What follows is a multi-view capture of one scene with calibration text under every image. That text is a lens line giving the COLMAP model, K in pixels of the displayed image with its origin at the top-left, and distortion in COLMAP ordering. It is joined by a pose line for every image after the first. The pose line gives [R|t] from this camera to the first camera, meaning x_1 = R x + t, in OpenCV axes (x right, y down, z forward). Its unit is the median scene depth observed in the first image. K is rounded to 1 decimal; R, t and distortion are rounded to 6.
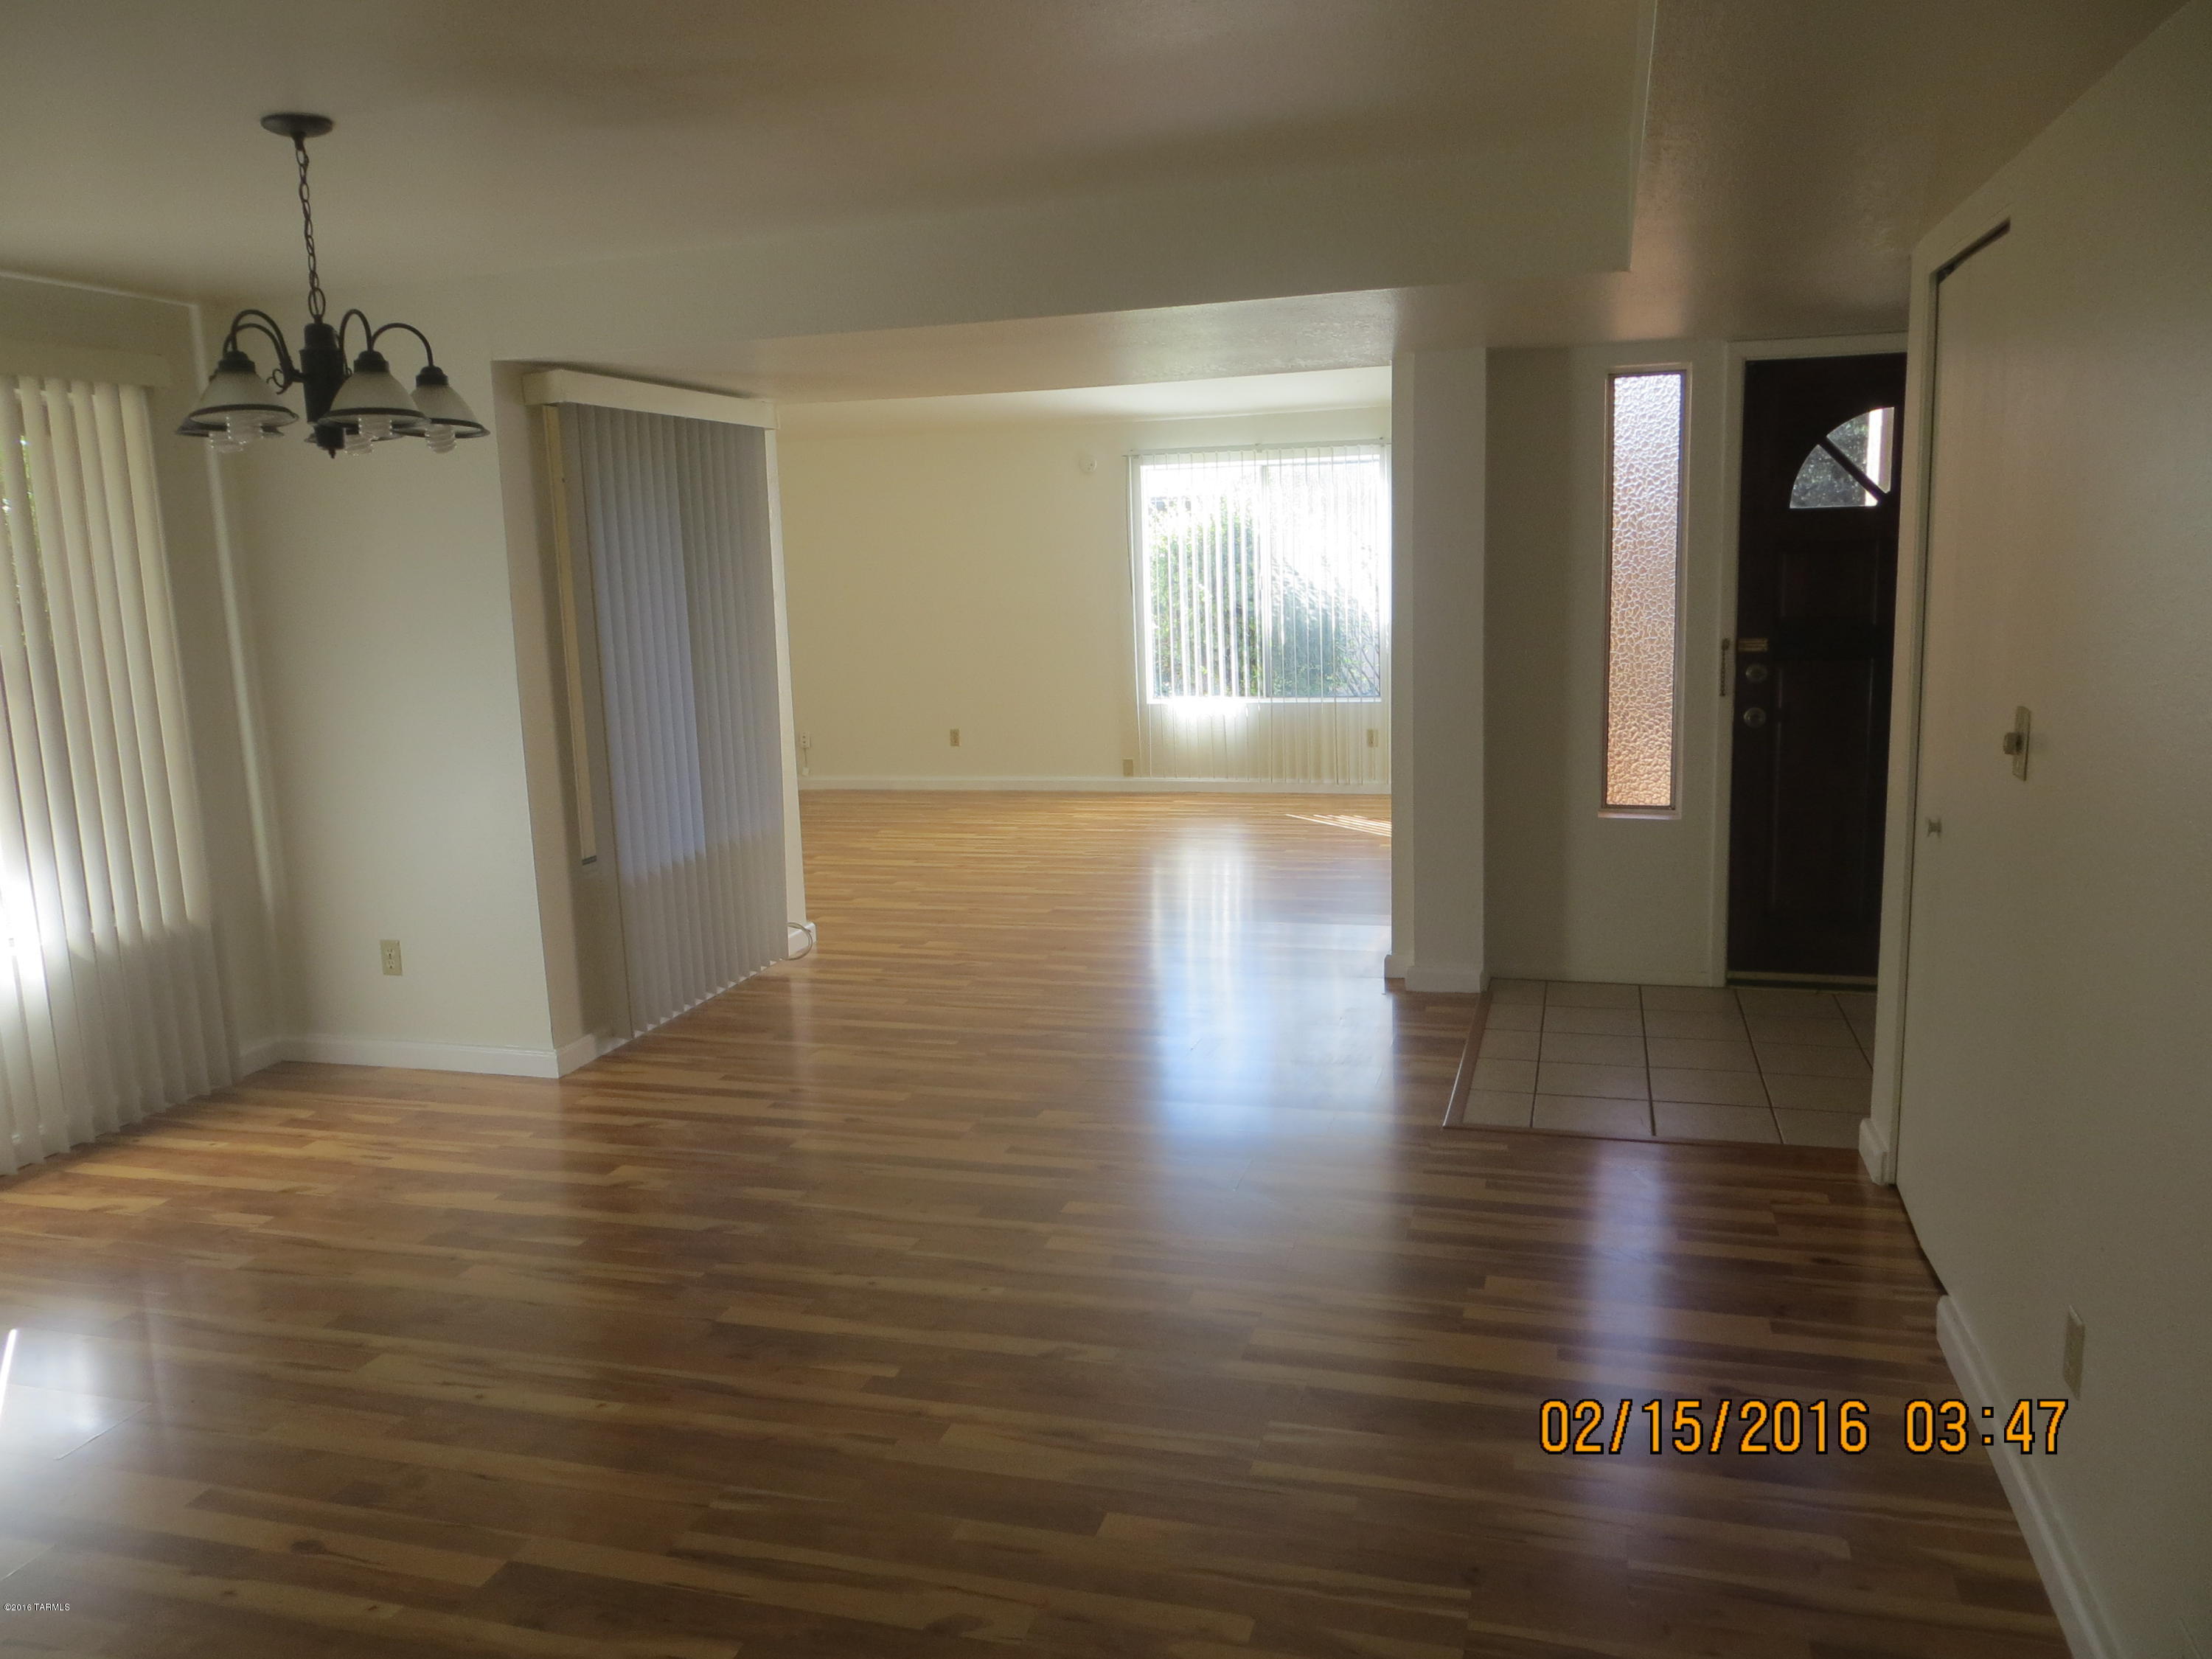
lens RADIAL K [[1667.5, 0, 1115.4], [0, 1667.5, 836.2], [0, 0, 1]] dist [-0.016688, -0.000154]
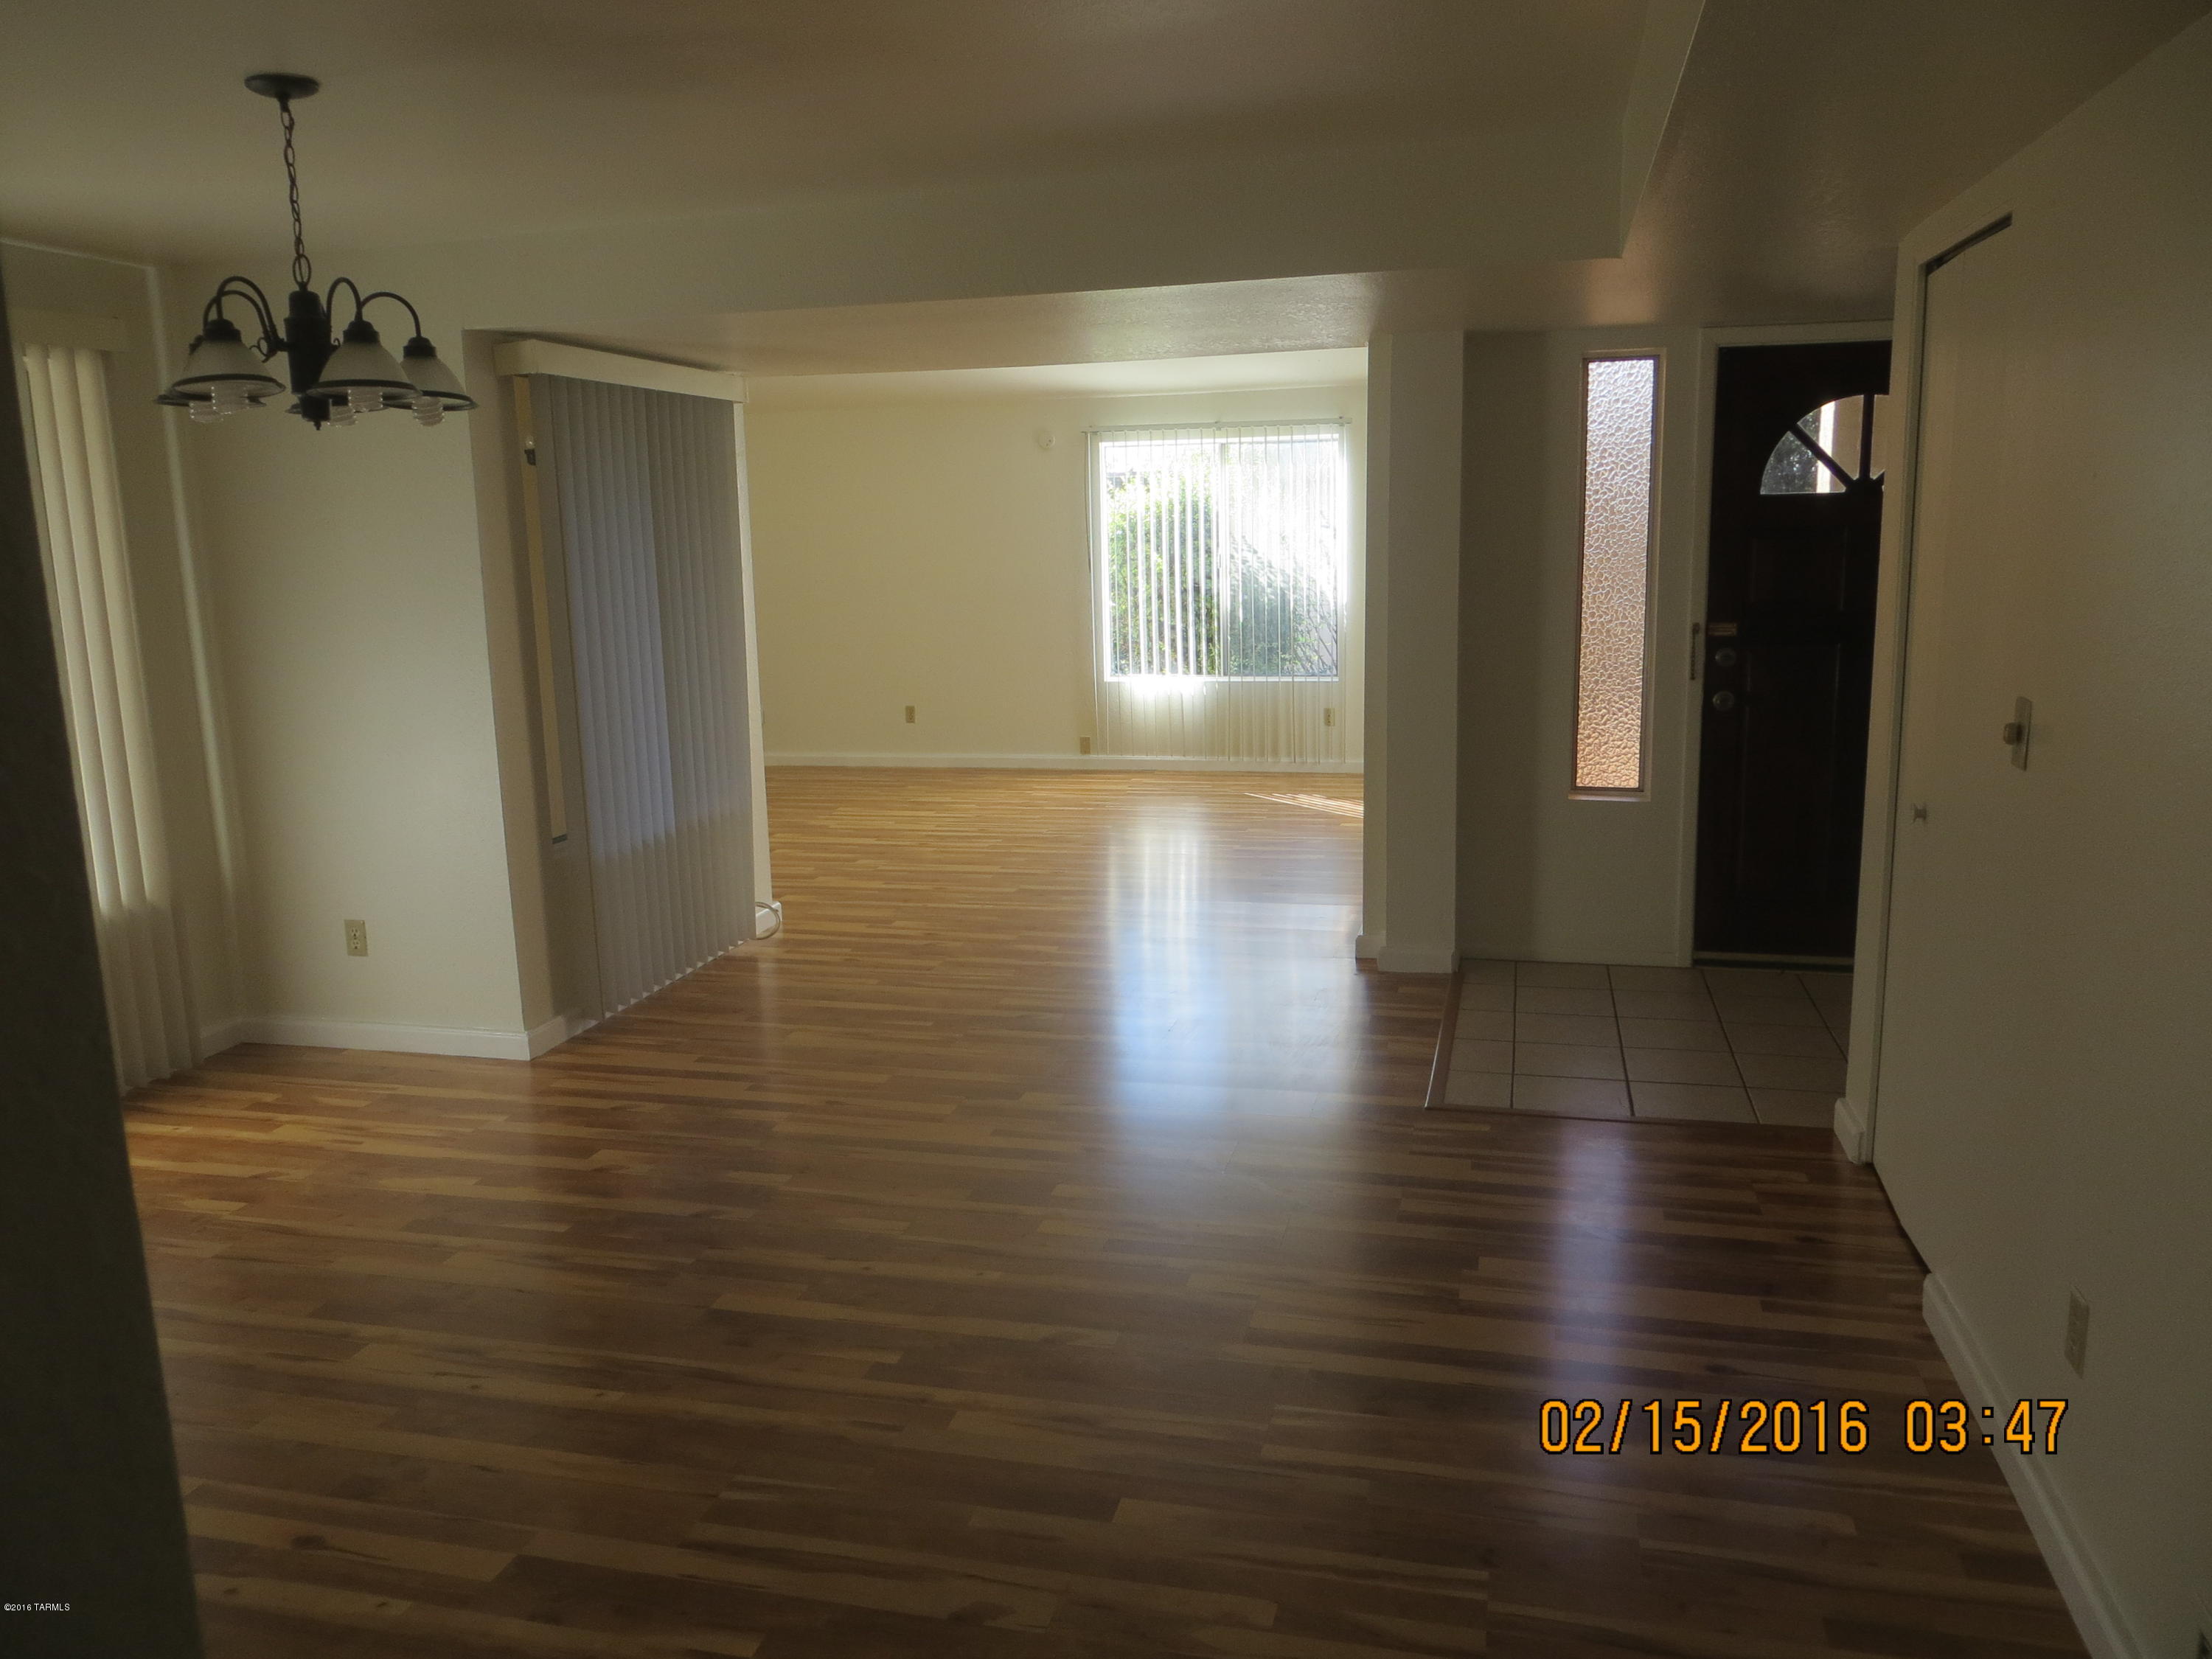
lens RADIAL K [[1667.5, 0, 1116.6], [0, 1667.5, 832.0], [0, 0, 1]] dist [-0.016688, -0.000154]
pose [[0.999284, 0.003106, 0.037715, -0.023289], [-0.003563, 0.999921, 0.012040, -0.002881], [-0.037675, -0.012166, 0.999216, 0.002798]]
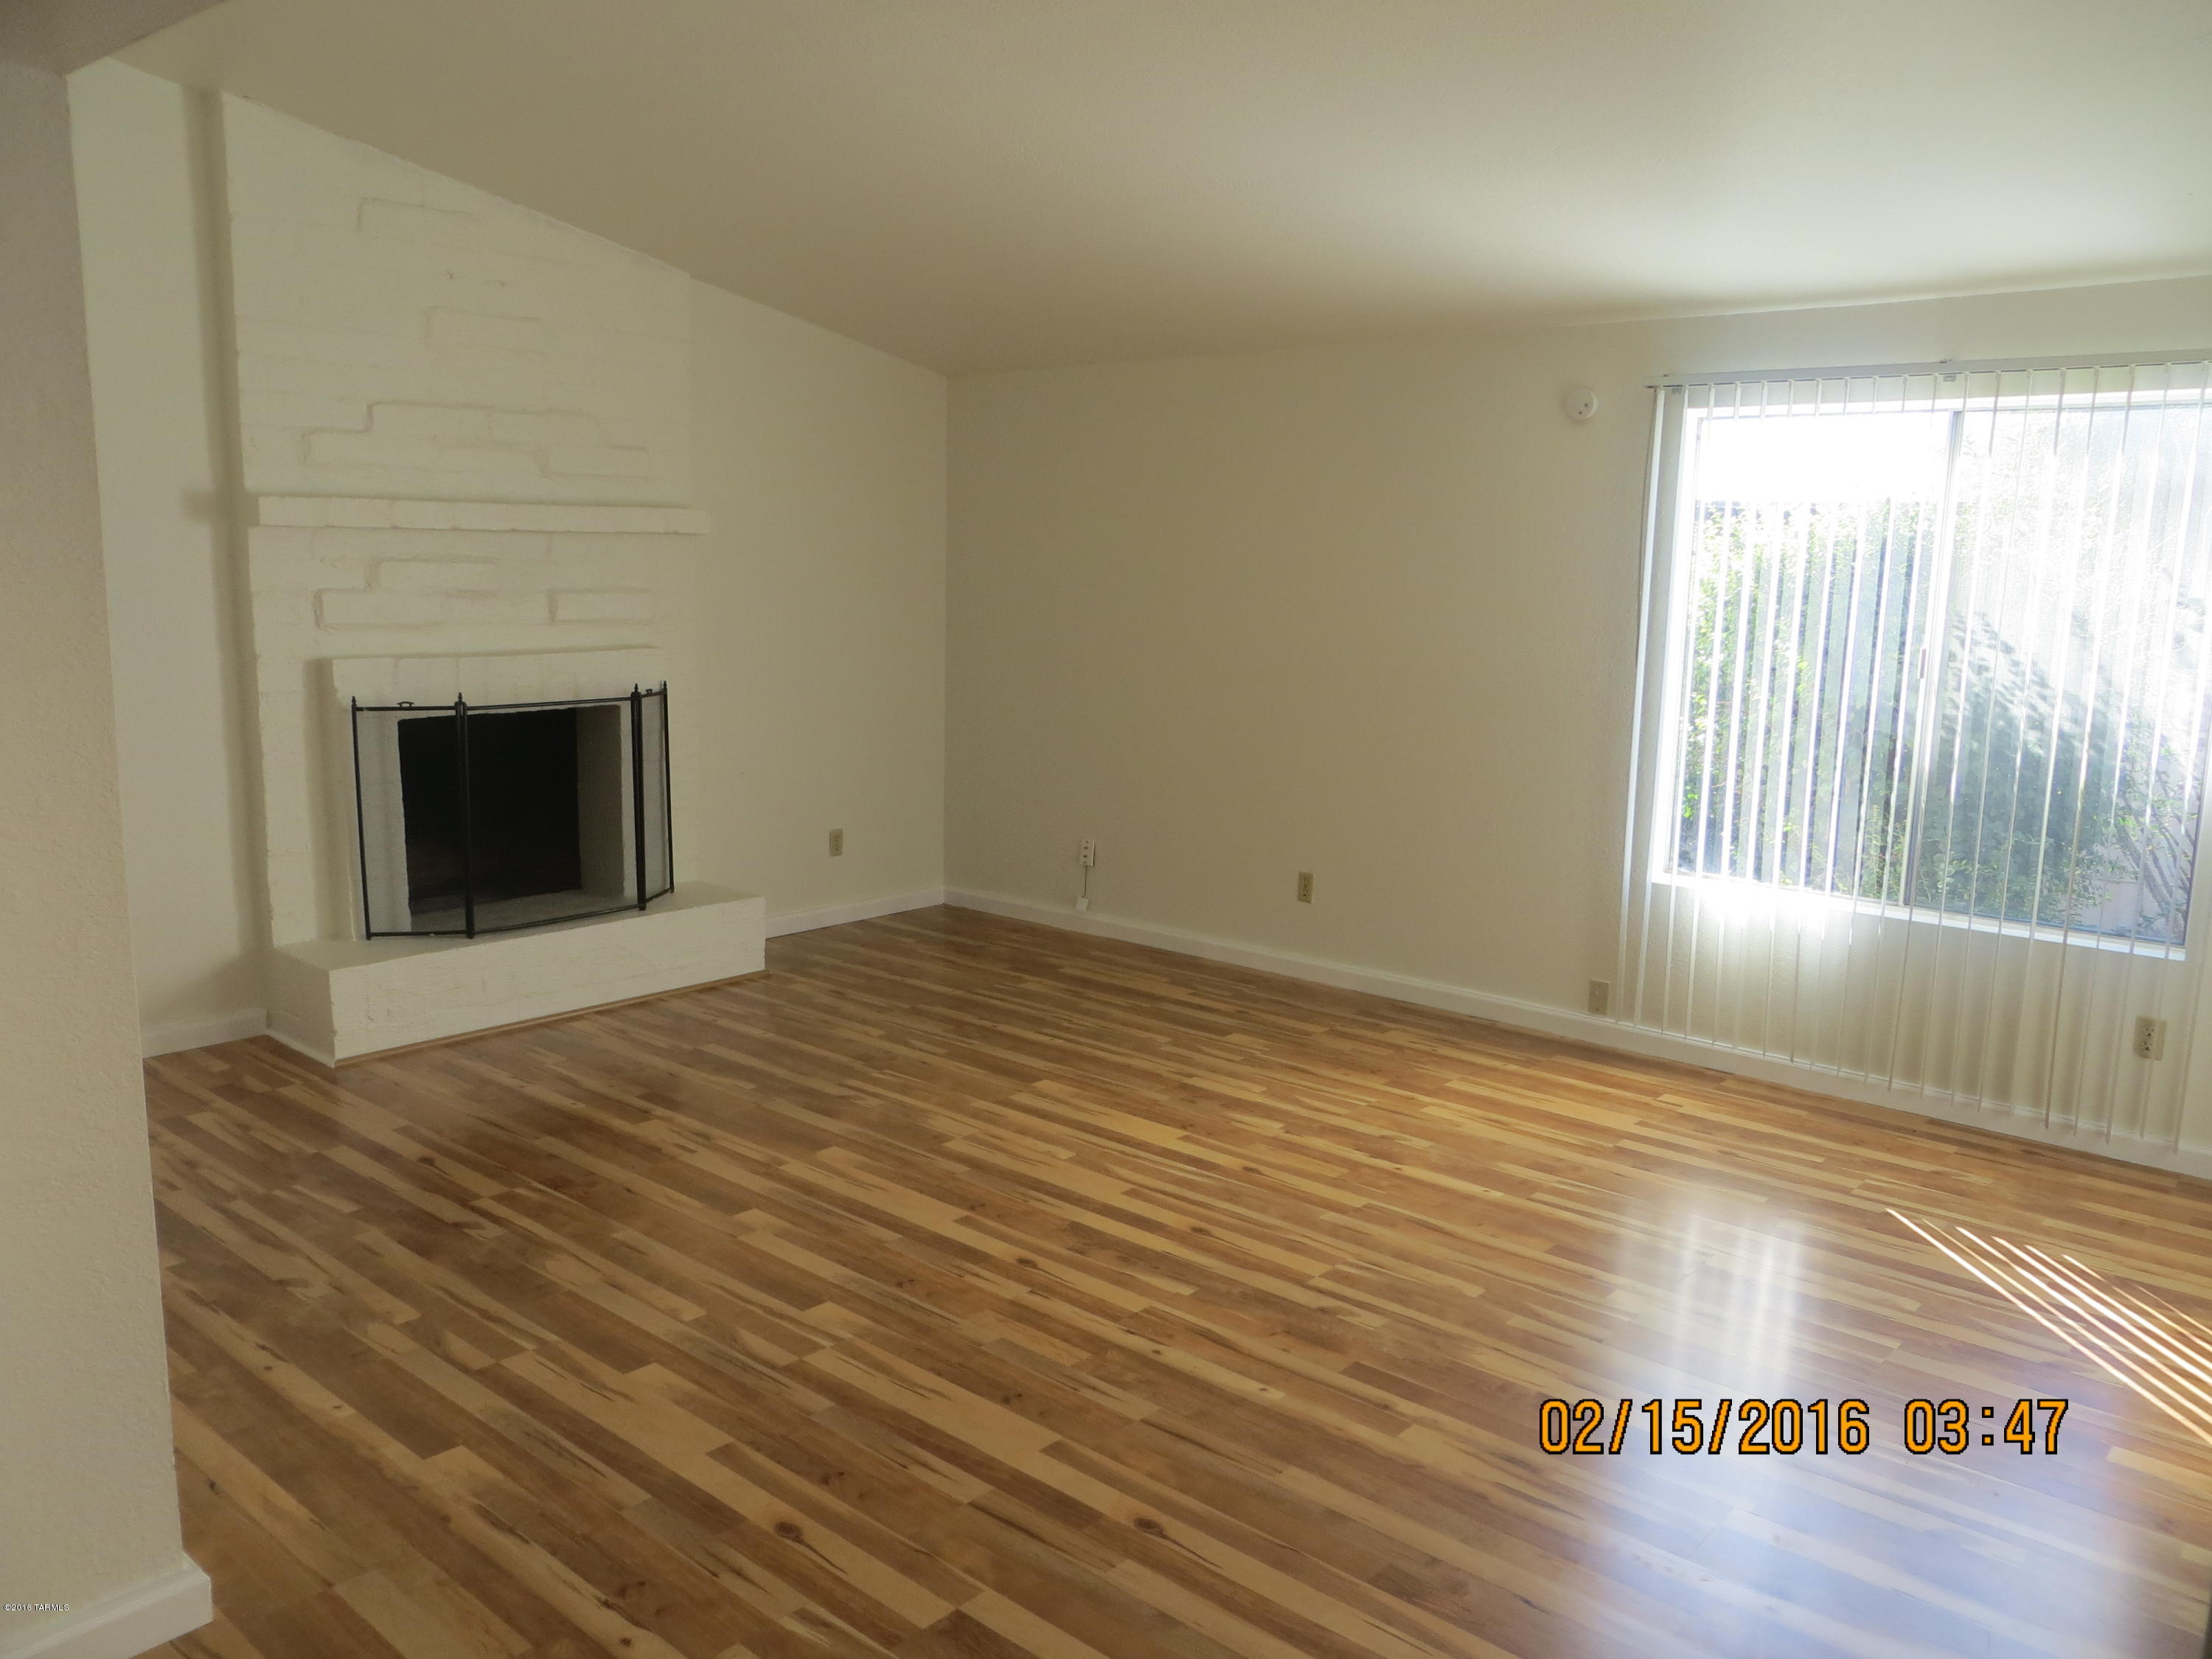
lens RADIAL K [[1667.5, 0, 1106.4], [0, 1667.5, 842.9], [0, 0, 1]] dist [-0.016688, -0.000154]
pose [[0.915755, 0.117194, -0.384263, 0.129104], [-0.115214, 0.992939, 0.028259, -0.181732], [0.384862, 0.018395, 0.922791, 0.987140]]
